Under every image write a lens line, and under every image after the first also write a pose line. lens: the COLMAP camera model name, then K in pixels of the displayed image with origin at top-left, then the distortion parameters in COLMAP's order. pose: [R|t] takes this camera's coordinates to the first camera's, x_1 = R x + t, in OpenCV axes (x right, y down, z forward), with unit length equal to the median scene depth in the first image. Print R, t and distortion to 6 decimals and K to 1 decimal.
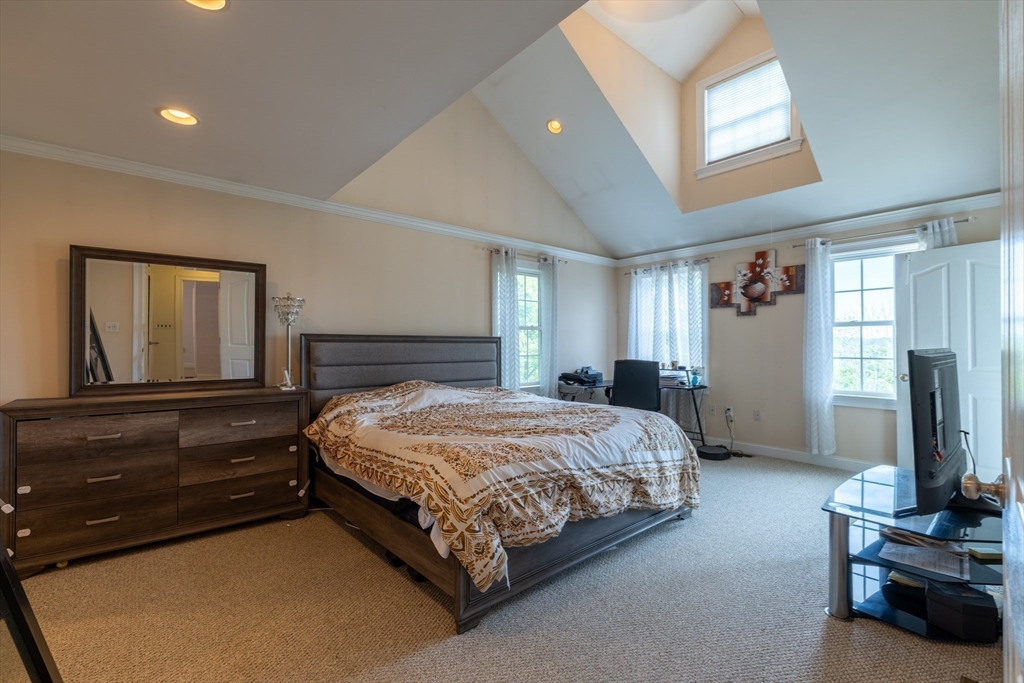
lens RADIAL K [[441.9, 0, 509.2], [0, 441.9, 341.3], [0, 0, 1]] dist [0.000207, 0.000846]
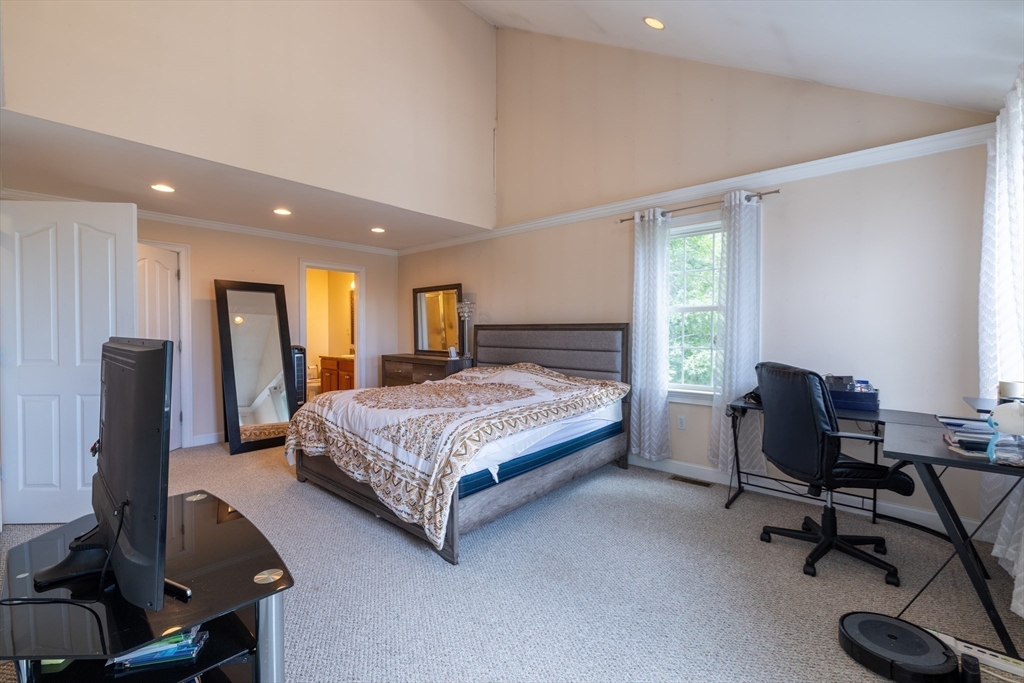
lens RADIAL K [[441.9, 0, 510.0], [0, 441.9, 340.9], [0, 0, 1]] dist [0.000207, 0.000846]
pose [[0.128660, 0.020421, -0.991478, 0.889641], [0.005238, 0.999760, 0.021272, 0.005313], [0.991675, -0.007930, 0.128523, 0.774800]]
